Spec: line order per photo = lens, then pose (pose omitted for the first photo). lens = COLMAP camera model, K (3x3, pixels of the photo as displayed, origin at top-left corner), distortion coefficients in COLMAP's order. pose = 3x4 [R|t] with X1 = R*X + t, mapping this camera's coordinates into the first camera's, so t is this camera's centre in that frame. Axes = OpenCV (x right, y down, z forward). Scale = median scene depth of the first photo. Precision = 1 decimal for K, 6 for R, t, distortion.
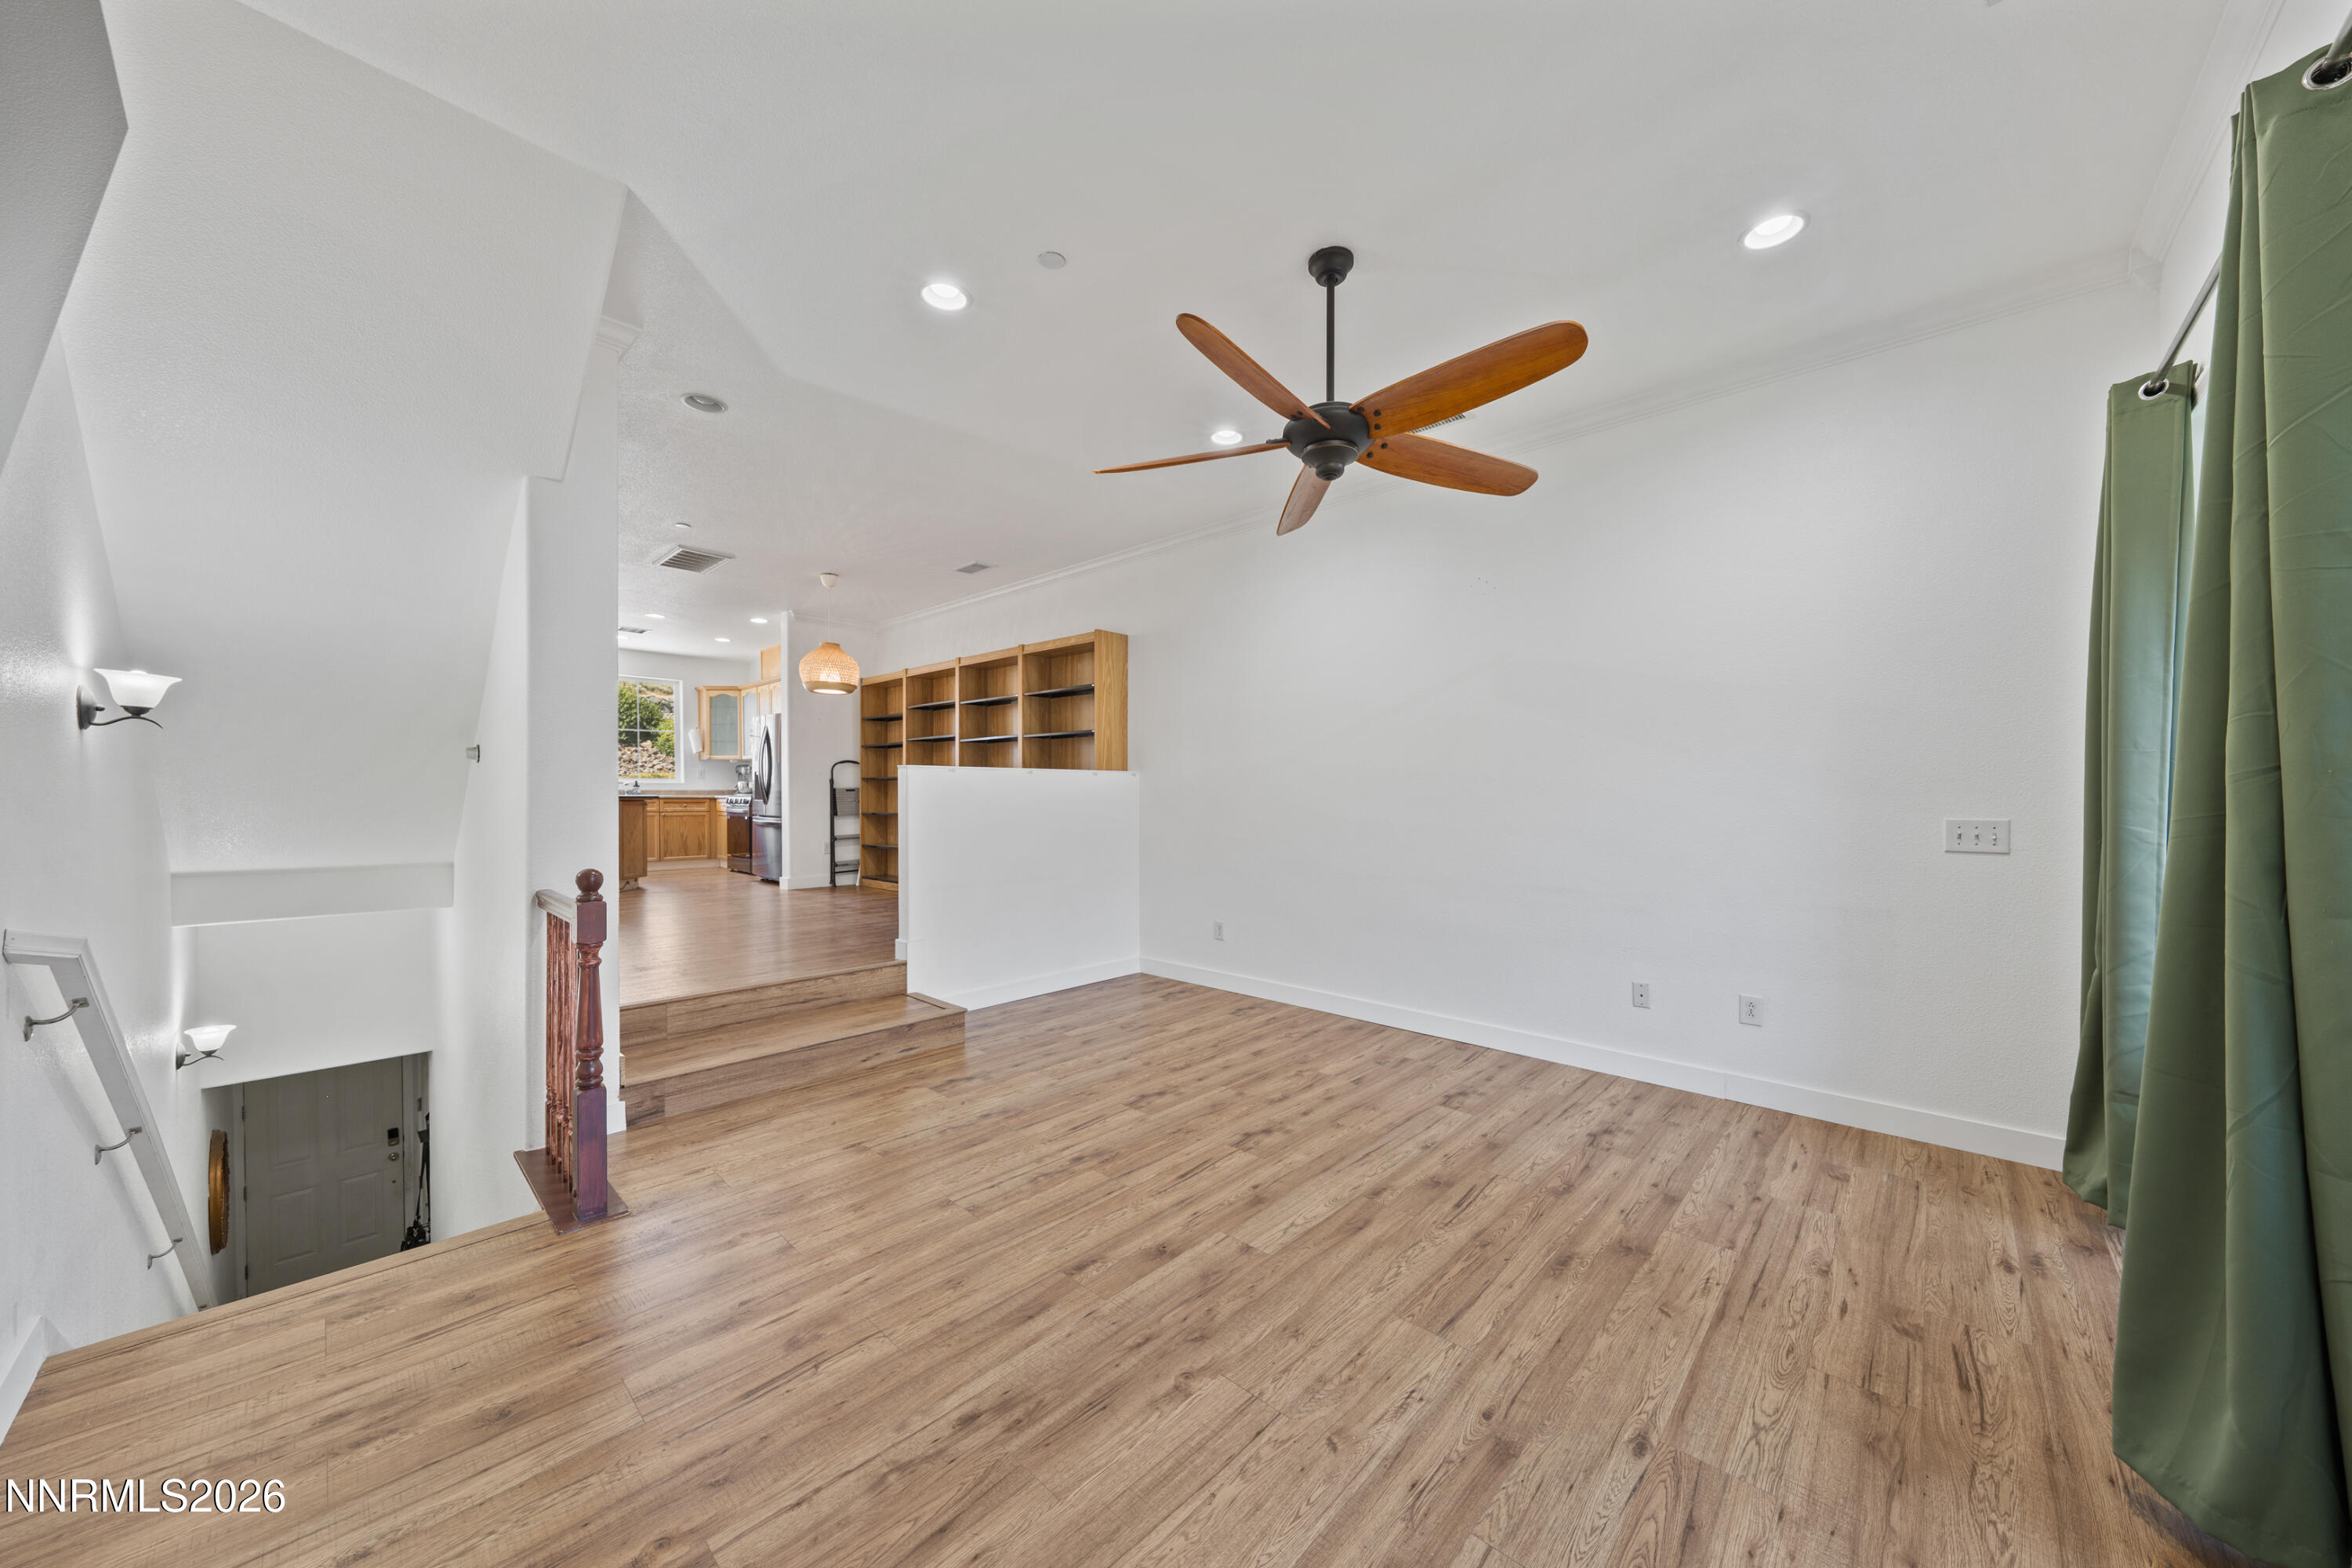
lens RADIAL K [[806.8, 0, 1179.8], [0, 806.8, 797.3], [0, 0, 1]] dist [0.000716, -0.000622]
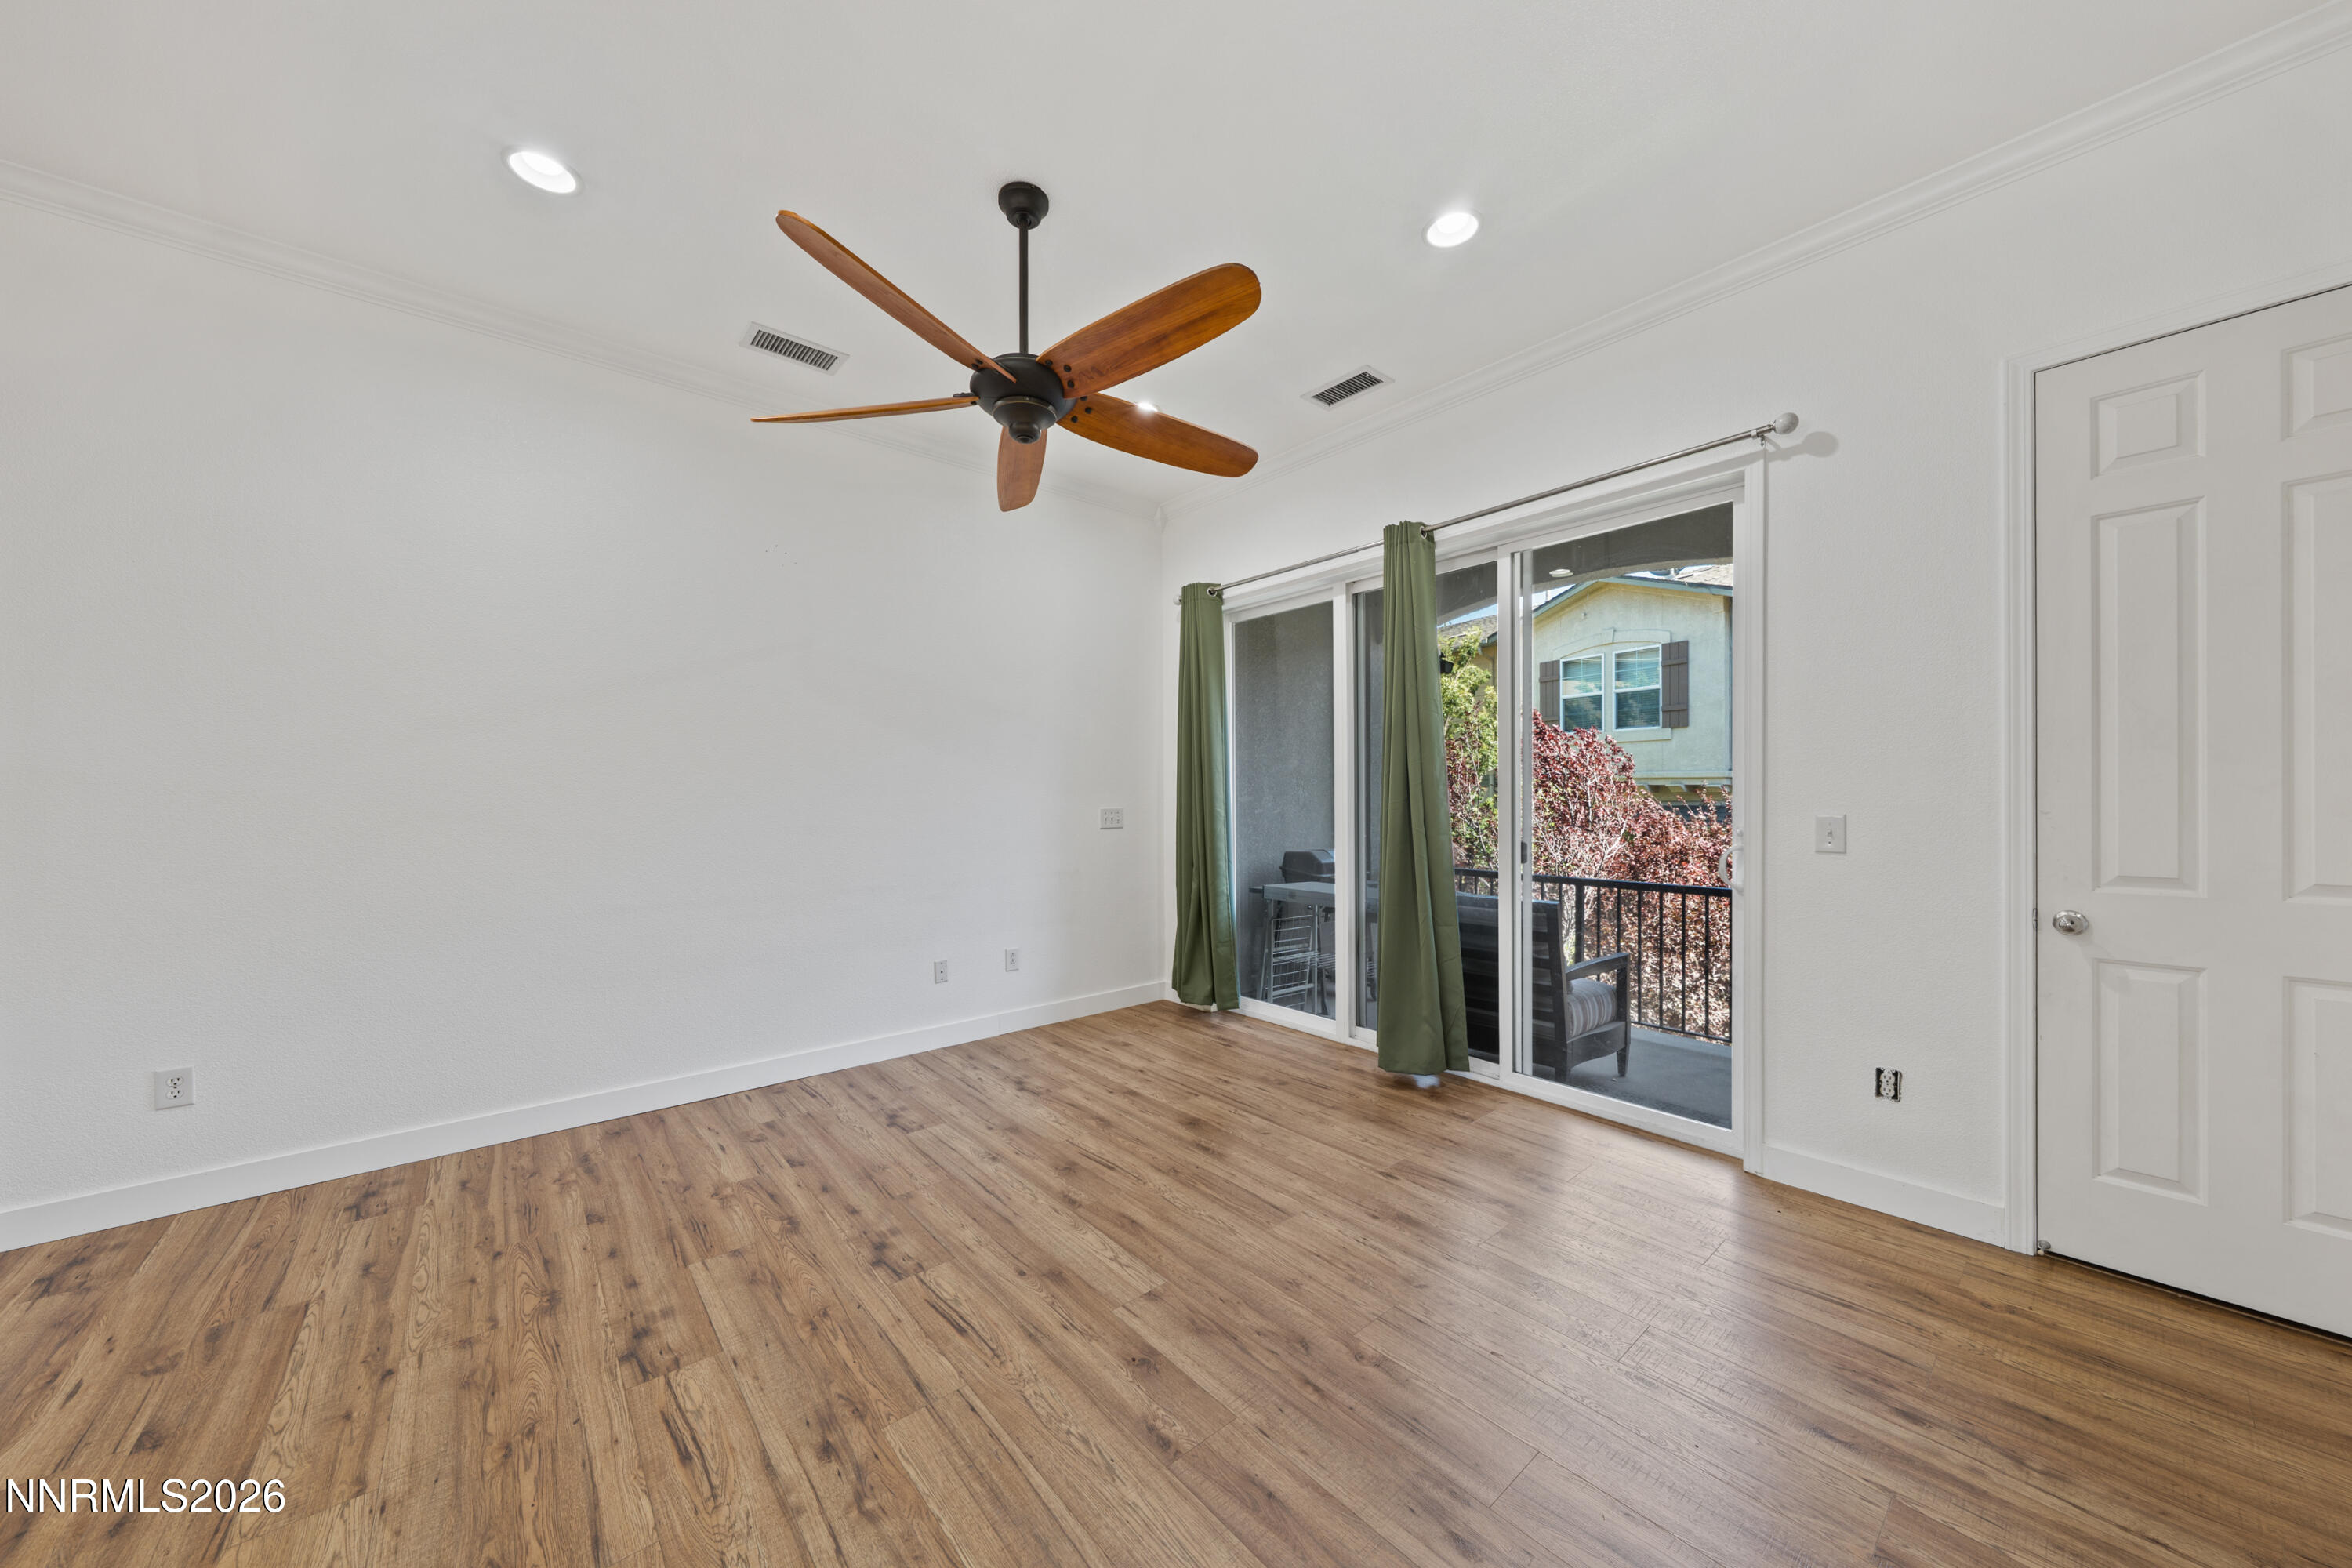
lens RADIAL K [[806.8, 0, 1179.8], [0, 806.8, 793.3], [0, 0, 1]] dist [0.000716, -0.000622]
pose [[0.110872, -0.001569, 0.993833, -0.638531], [0.006354, 0.999979, 0.000870, -0.002575], [-0.993814, 0.006219, 0.110879, 0.681999]]
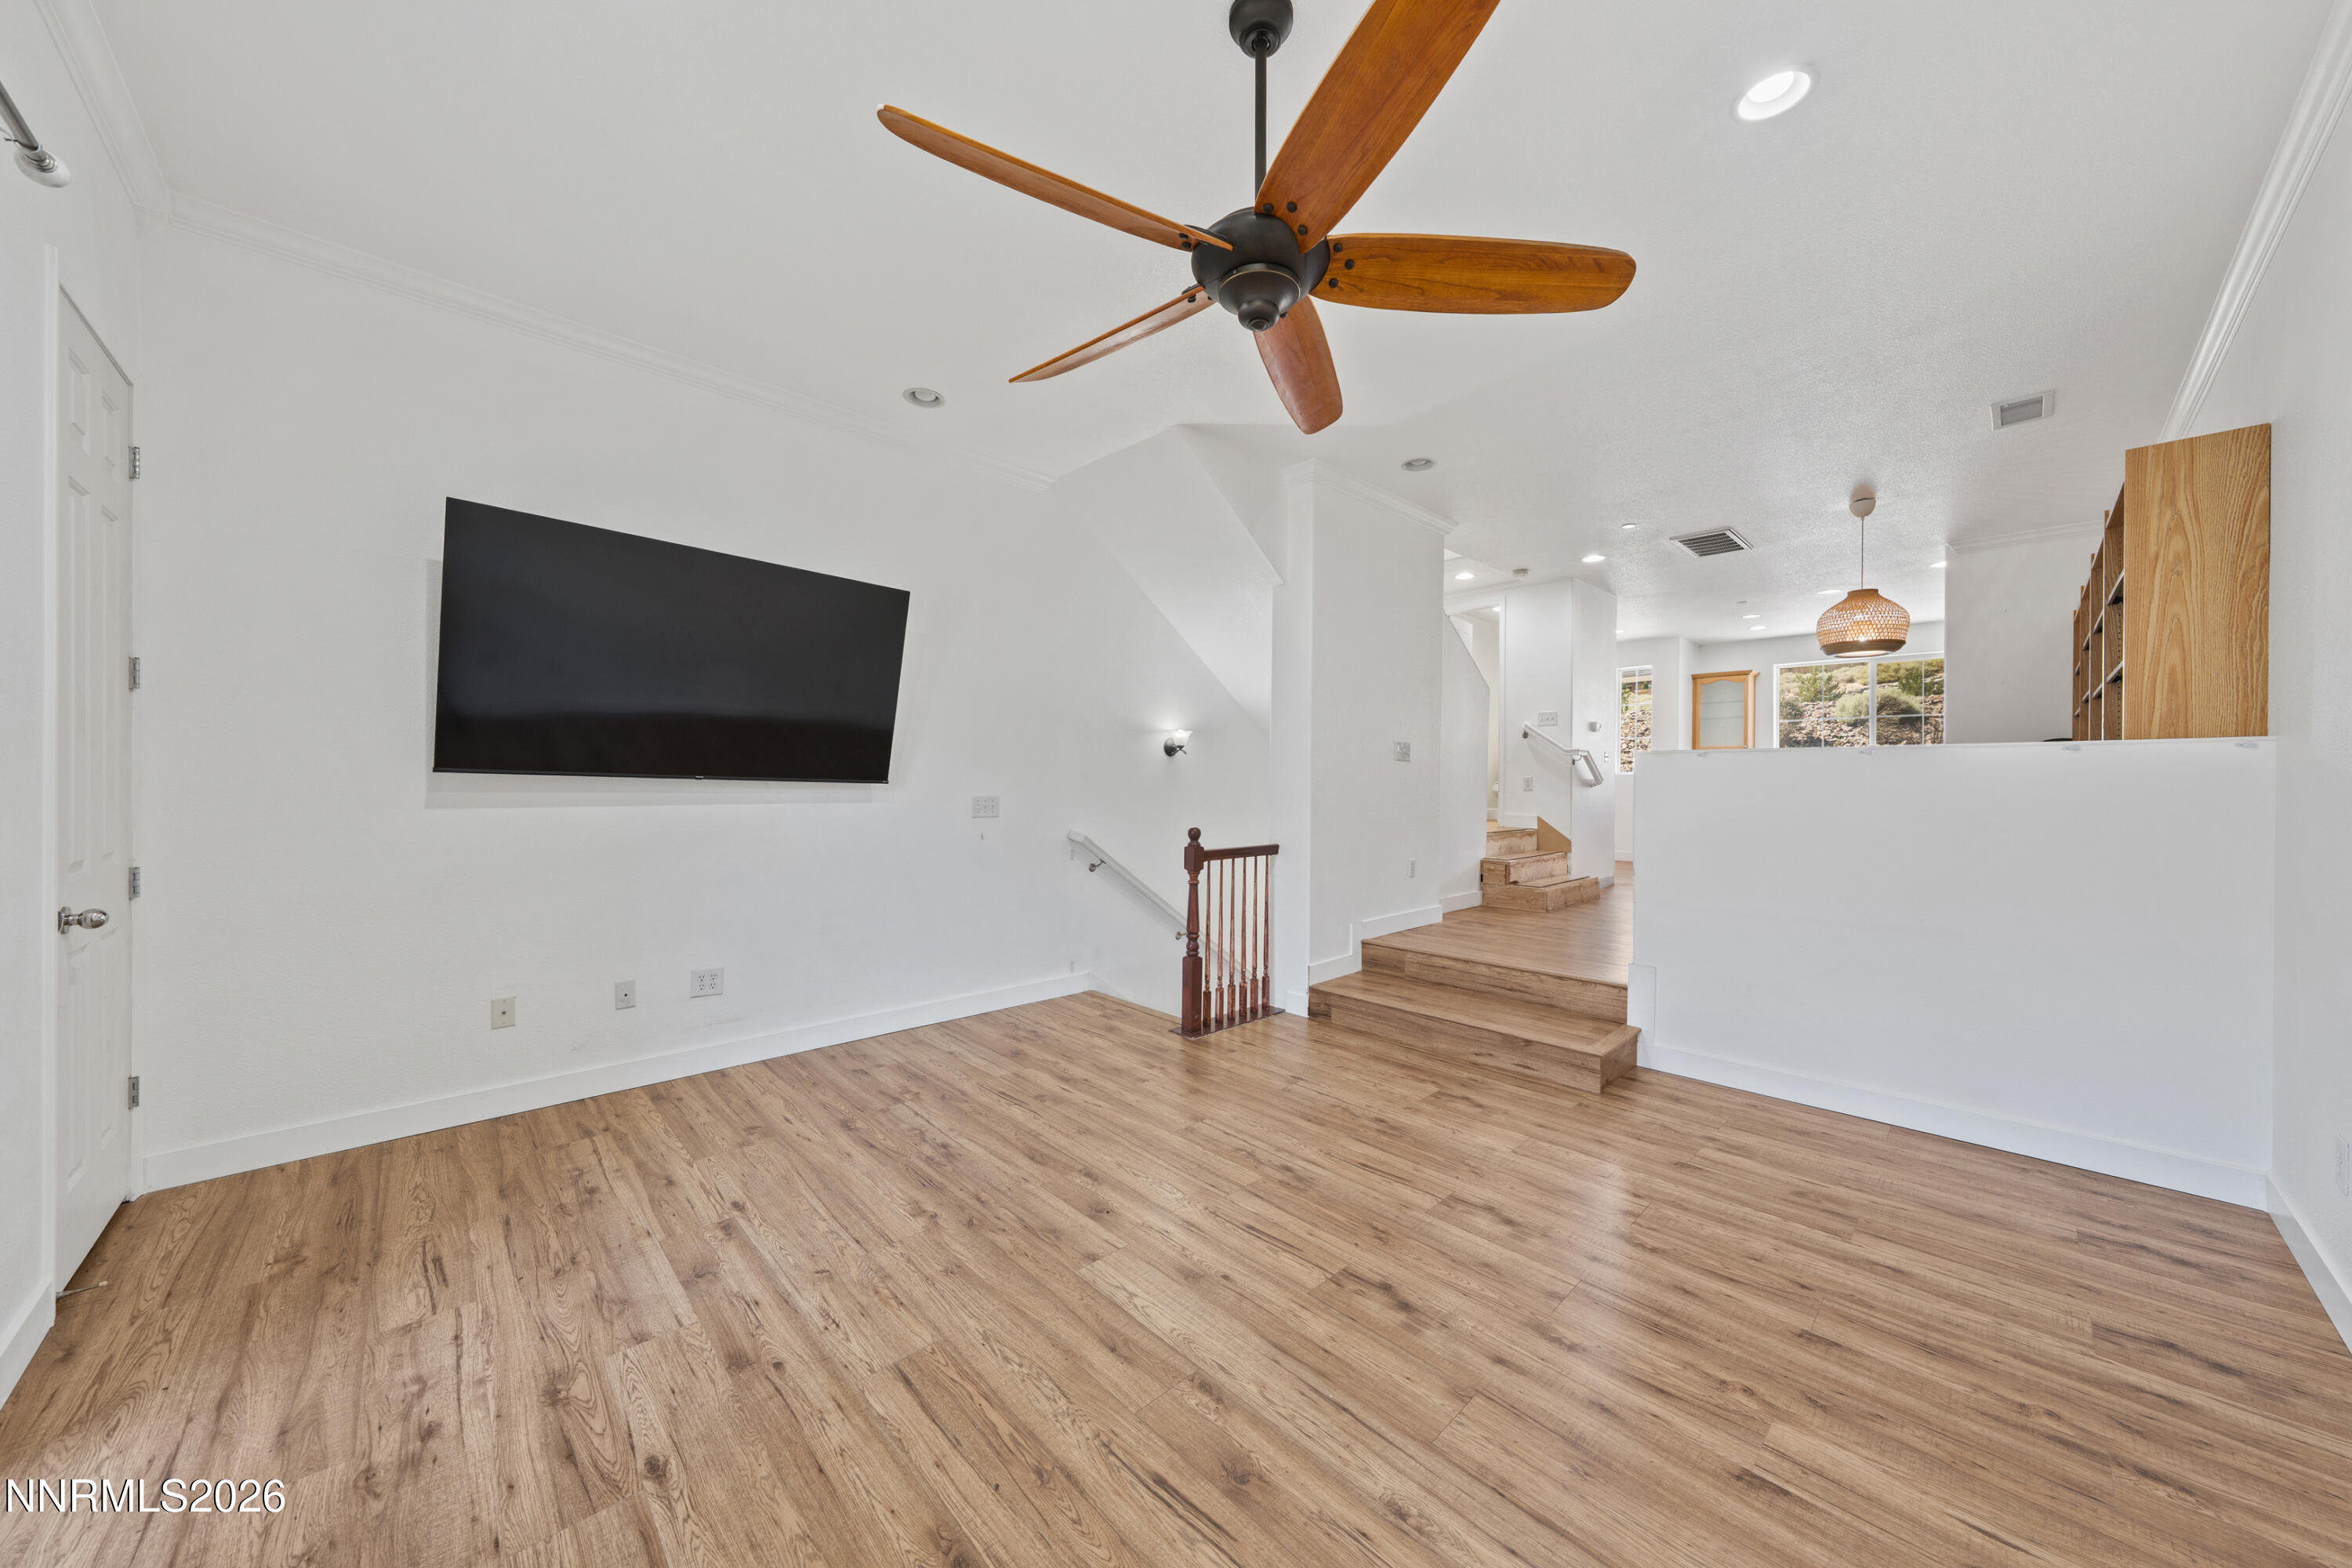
lens RADIAL K [[806.8, 0, 1182.1], [0, 806.8, 789.1], [0, 0, 1]] dist [0.000716, -0.000622]
pose [[-0.056300, 0.005588, -0.998398, 0.806734], [-0.011945, 0.999909, 0.006270, -0.000499], [0.998342, 0.012279, -0.056228, 0.908596]]
